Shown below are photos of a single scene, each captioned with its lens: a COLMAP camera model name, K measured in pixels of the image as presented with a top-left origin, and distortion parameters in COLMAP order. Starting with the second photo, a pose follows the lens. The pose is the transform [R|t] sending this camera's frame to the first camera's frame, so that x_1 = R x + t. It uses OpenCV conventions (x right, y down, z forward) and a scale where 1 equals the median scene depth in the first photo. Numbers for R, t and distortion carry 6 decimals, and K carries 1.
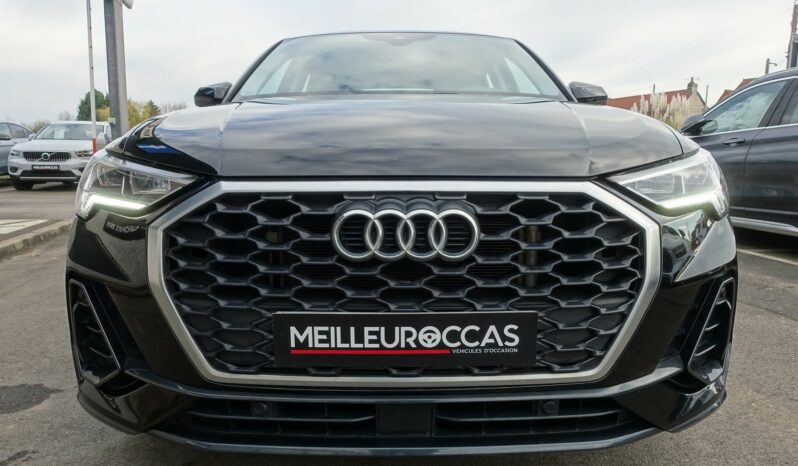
lens RADIAL K [[543.8, 0, 396.0], [0, 543.8, 229.5], [0, 0, 1]] dist [-0.002313, 0.004163]
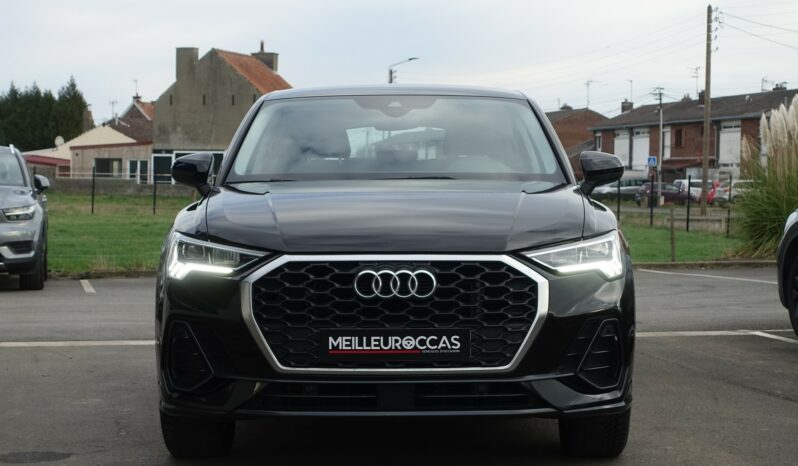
lens RADIAL K [[1608.4, 0, 399.0], [0, 1608.4, 233.0], [0, 0, 1]] dist [-0.067461, -0.439484]
pose [[0.999995, -0.002308, -0.002010, 0.041937], [0.002059, 0.993212, -0.116303, 0.446690], [0.002265, 0.116299, 0.993212, -4.170237]]
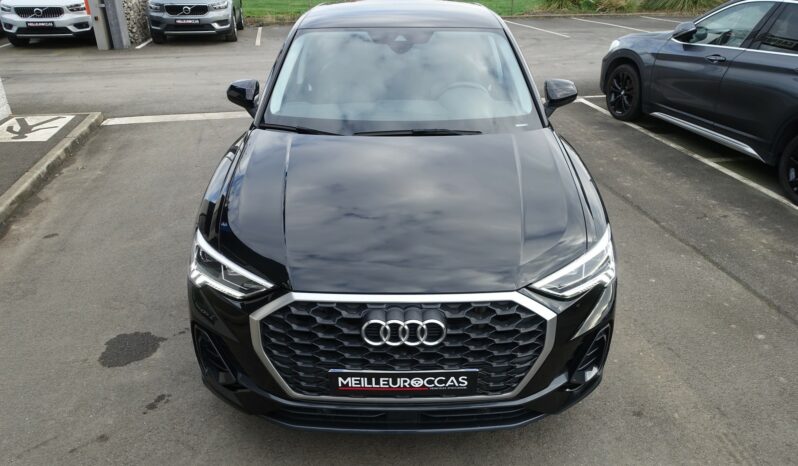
lens RADIAL K [[543.8, 0, 396.0], [0, 543.8, 229.5], [0, 0, 1]] dist [-0.002313, 0.004163]
pose [[0.999996, 0.001466, -0.002373, -0.003271], [-0.000645, 0.949282, 0.314426, -0.831571], [0.002714, -0.314423, 0.949279, -0.528033]]
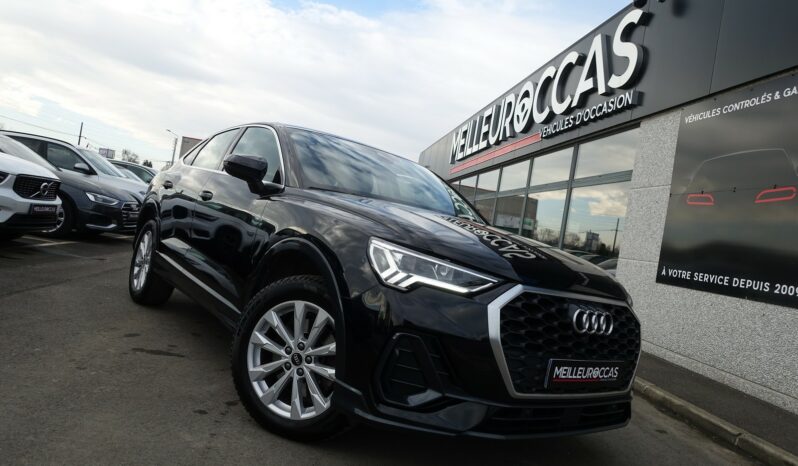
lens RADIAL K [[543.8, 0, 396.0], [0, 543.8, 229.5], [0, 0, 1]] dist [-0.002313, 0.004163]
pose [[0.778584, 0.165552, 0.605309, -1.858053], [-0.099233, 0.984918, -0.141735, 0.029912], [-0.619644, 0.050286, 0.783270, -0.172608]]
